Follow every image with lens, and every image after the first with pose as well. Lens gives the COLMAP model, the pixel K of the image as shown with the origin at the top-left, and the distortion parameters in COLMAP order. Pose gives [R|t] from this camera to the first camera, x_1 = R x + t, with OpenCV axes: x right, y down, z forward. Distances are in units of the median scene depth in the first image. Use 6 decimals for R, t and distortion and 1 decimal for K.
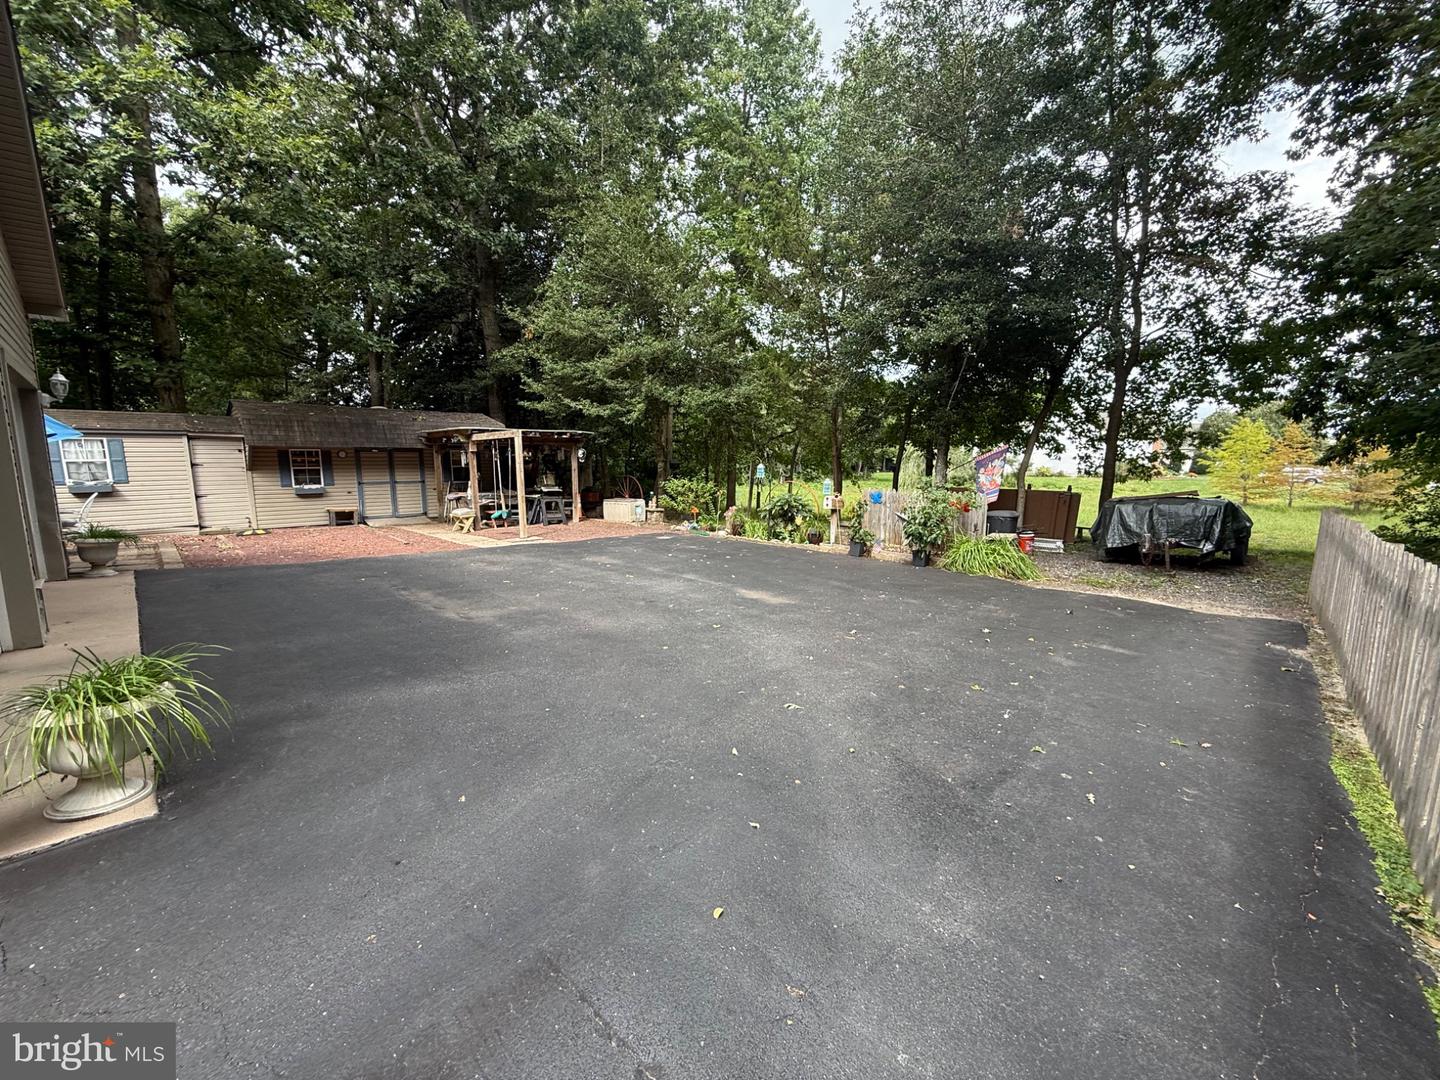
lens RADIAL K [[572.6, 0, 717.5], [0, 572.6, 538.0], [0, 0, 1]] dist [-0.000263, 0.000037]
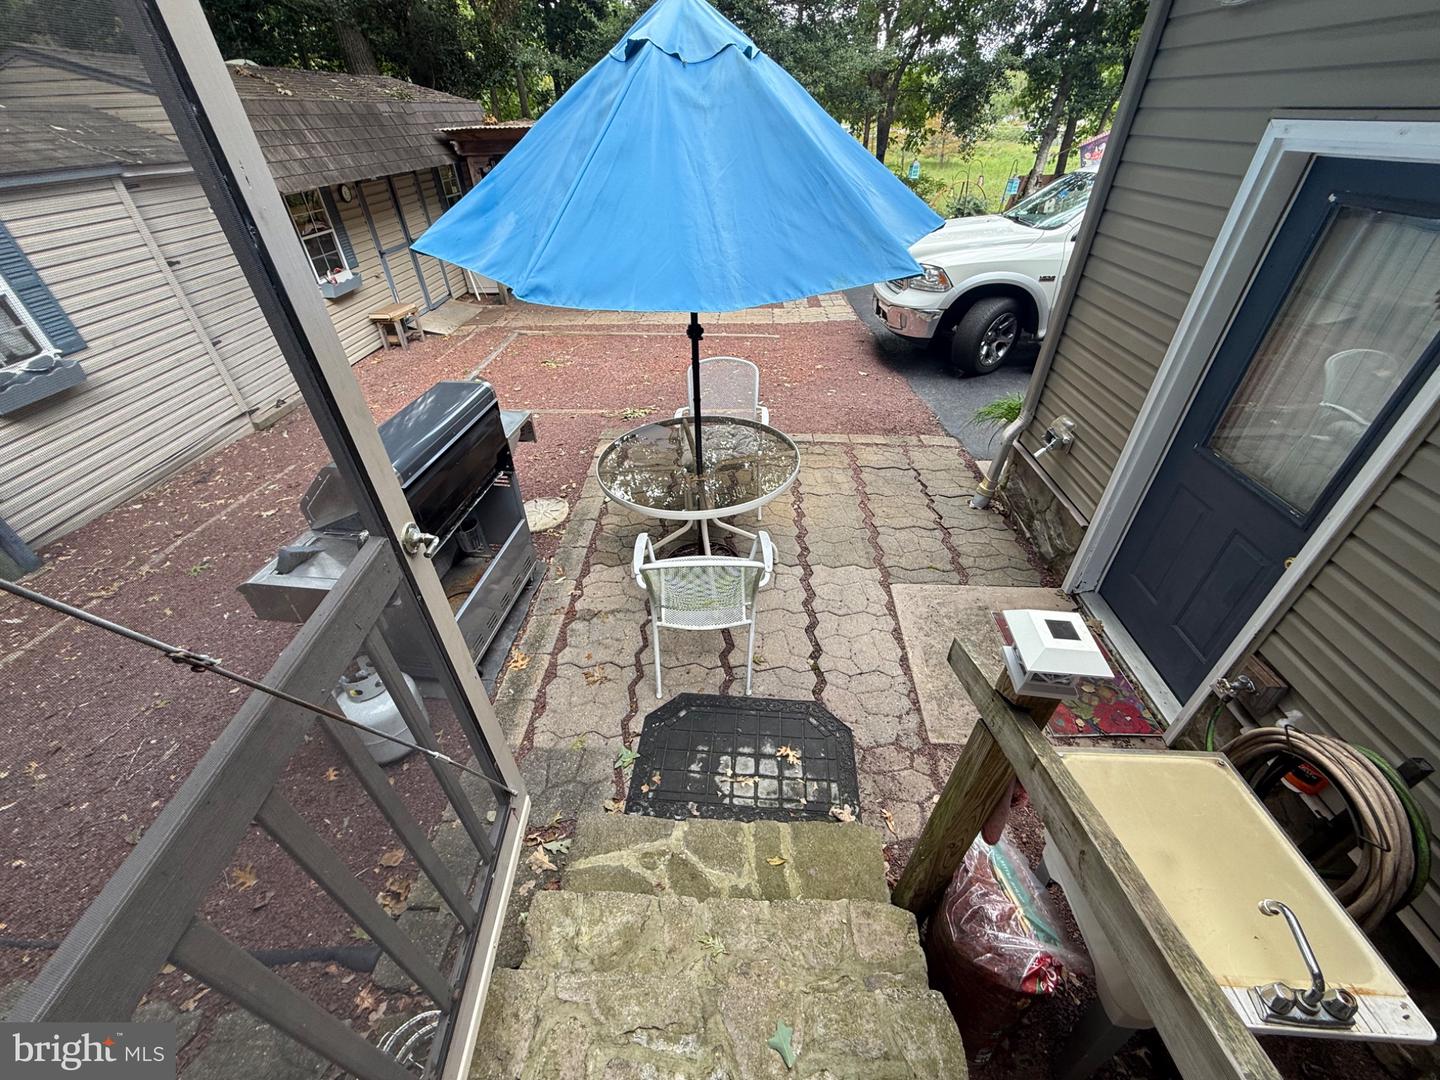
lens RADIAL K [[572.6, 0, 717.5], [0, 572.6, 538.0], [0, 0, 1]] dist [-0.000263, 0.000037]
pose [[0.740763, -0.415408, 0.527927, -0.822037], [0.114943, 0.852668, 0.509653, -0.110872], [-0.661860, -0.316851, 0.679373, 0.380204]]
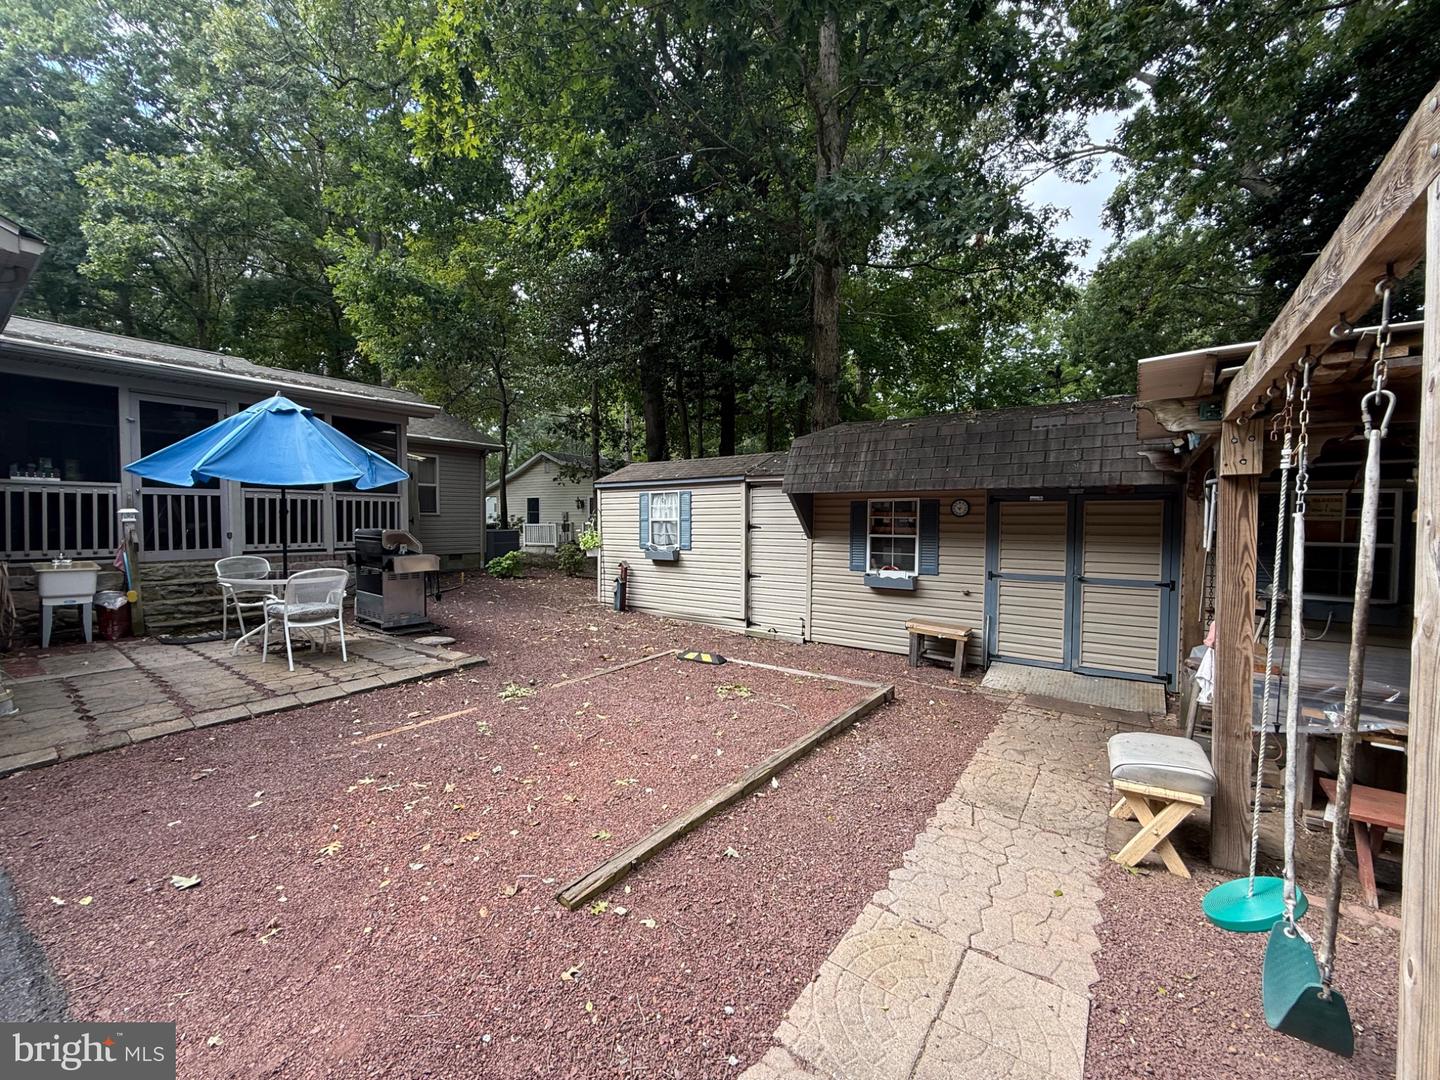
lens RADIAL K [[572.6, 0, 717.5], [0, 572.6, 538.0], [0, 0, 1]] dist [-0.000263, 0.000037]
pose [[0.157984, 0.030965, -0.986956, -0.252333], [-0.139994, 0.990115, 0.008655, -0.103024], [0.977467, 0.136801, 0.160757, 0.768179]]
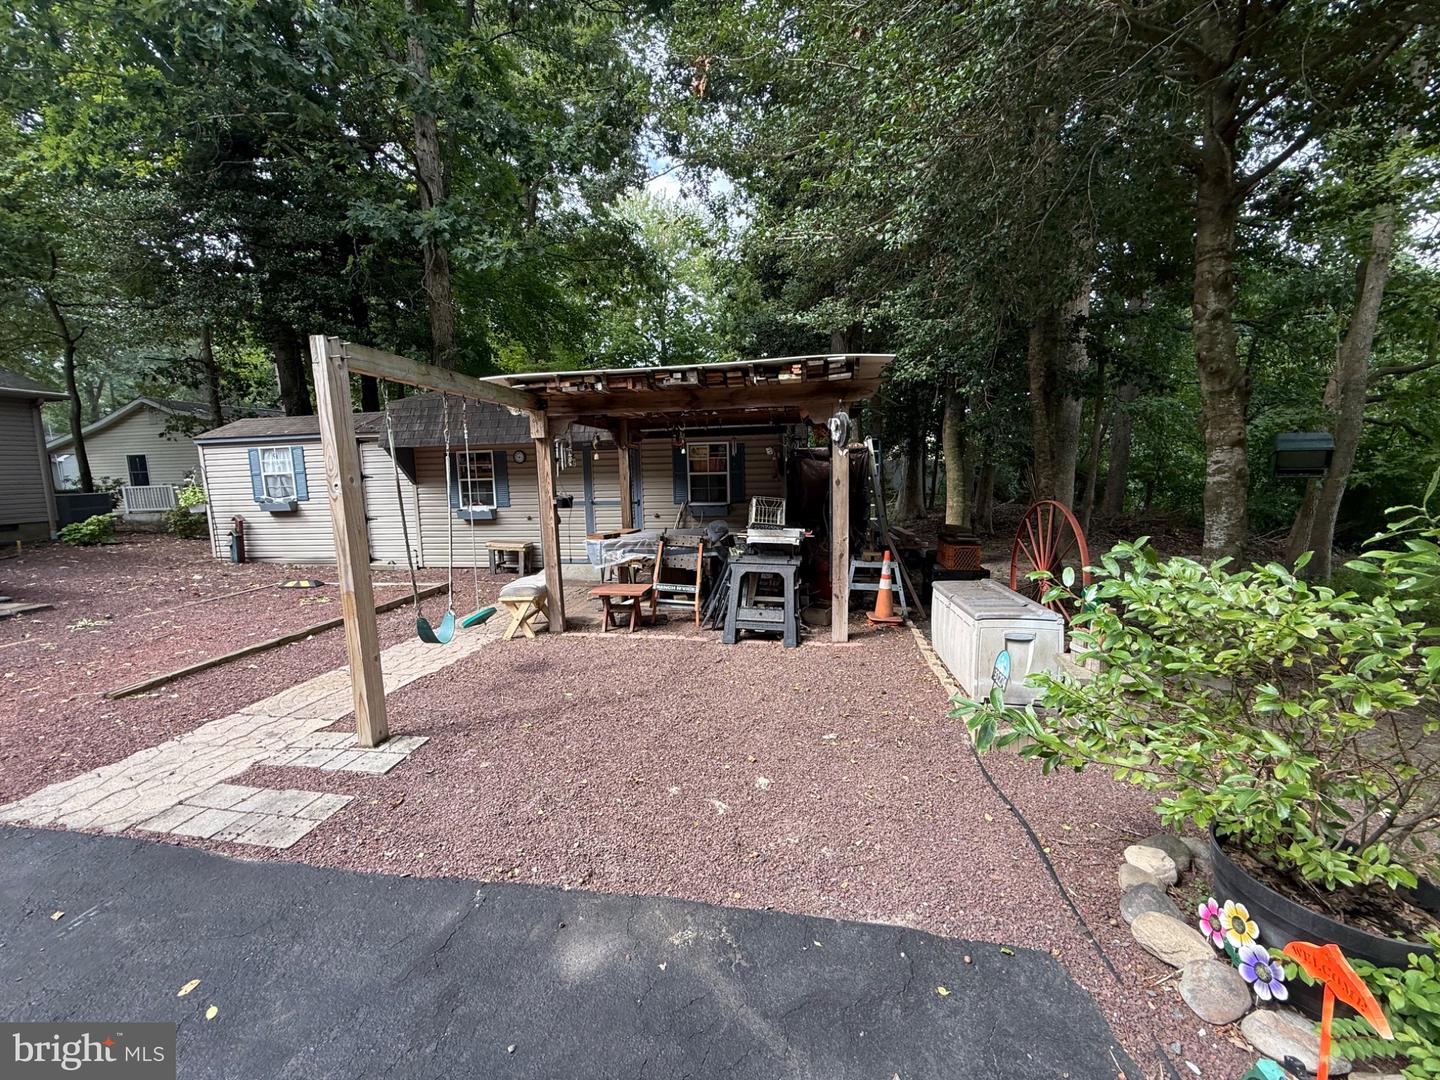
lens RADIAL K [[572.6, 0, 717.5], [0, 572.6, 538.0], [0, 0, 1]] dist [-0.000263, 0.000037]
pose [[0.579374, 0.082411, -0.810885, -0.026949], [-0.084529, 0.995586, 0.040787, -0.105158], [0.810667, 0.044912, 0.583783, 0.840058]]
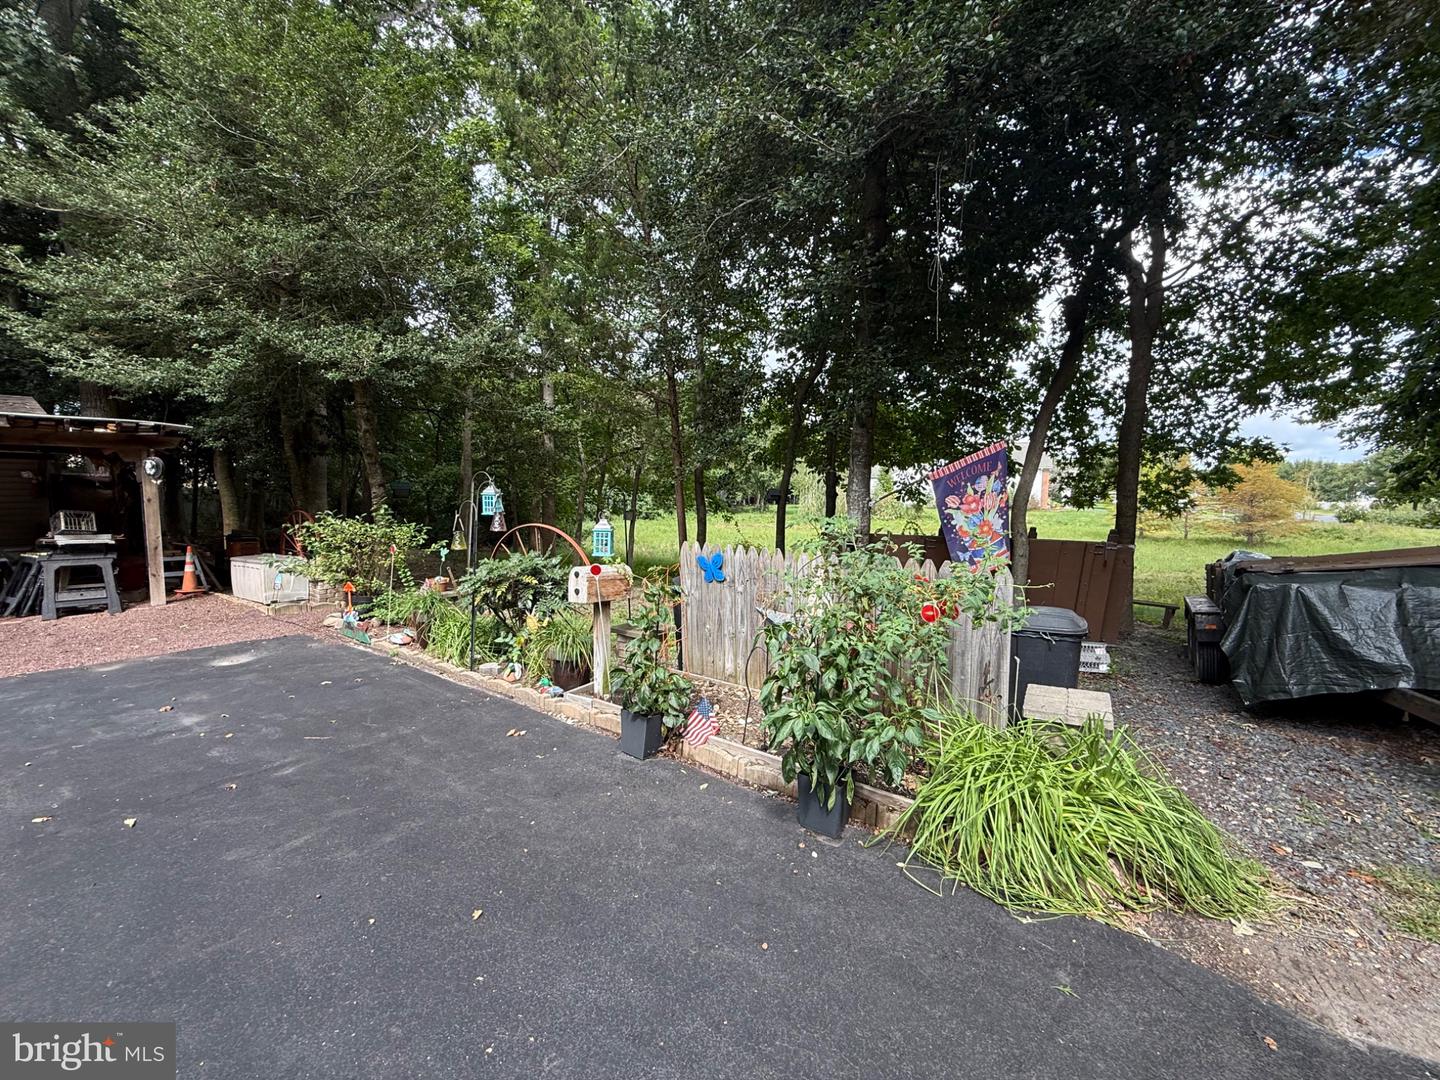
lens RADIAL K [[579.0, 0, 716.9], [0, 579.0, 540.6], [0, 0, 1]] dist [0.000989, -0.000045]
pose [[0.986821, -0.012024, 0.161367, 0.170411], [0.020392, 0.998526, -0.050298, -0.054177], [-0.160524, 0.052926, 0.985612, 0.476198]]
